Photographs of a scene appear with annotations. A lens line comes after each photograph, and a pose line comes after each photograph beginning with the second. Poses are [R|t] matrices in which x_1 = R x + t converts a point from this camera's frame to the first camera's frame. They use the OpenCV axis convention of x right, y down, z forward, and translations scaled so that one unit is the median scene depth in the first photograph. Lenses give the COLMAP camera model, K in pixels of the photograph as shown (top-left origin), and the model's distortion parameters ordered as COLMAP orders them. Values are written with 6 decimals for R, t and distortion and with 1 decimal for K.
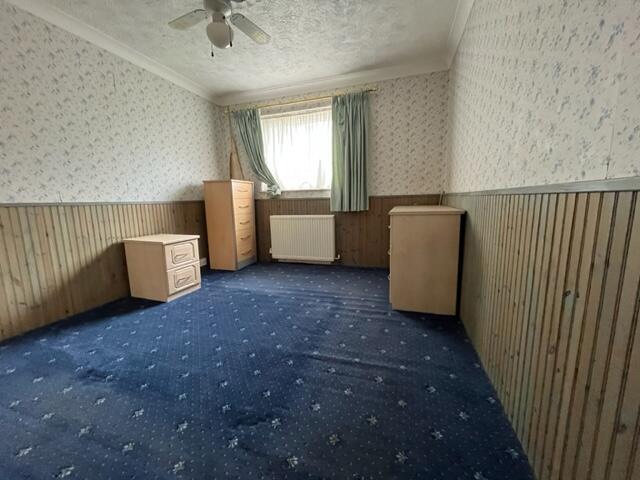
lens RADIAL K [[260.8, 0, 317.3], [0, 260.8, 240.7], [0, 0, 1]] dist [-0.005995, 0.000014]
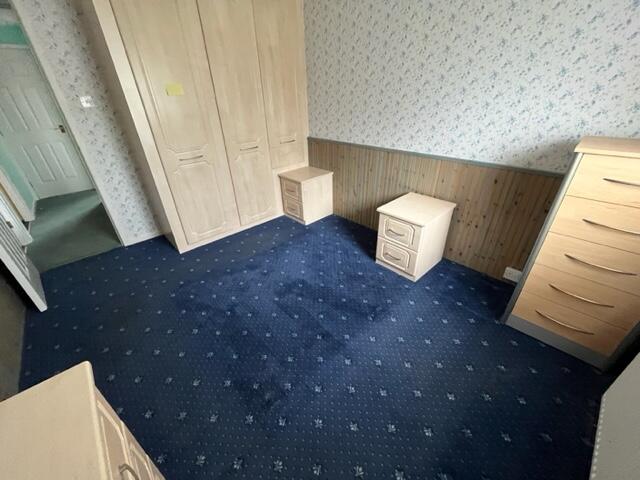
lens RADIAL K [[260.8, 0, 319.1], [0, 260.8, 240.3], [0, 0, 1]] dist [-0.005995, 0.000014]
pose [[-0.476182, 0.470905, -0.742630, 0.242671], [-0.091911, 0.813245, 0.574617, -0.381828], [0.874530, 0.341878, -0.343972, 1.047371]]
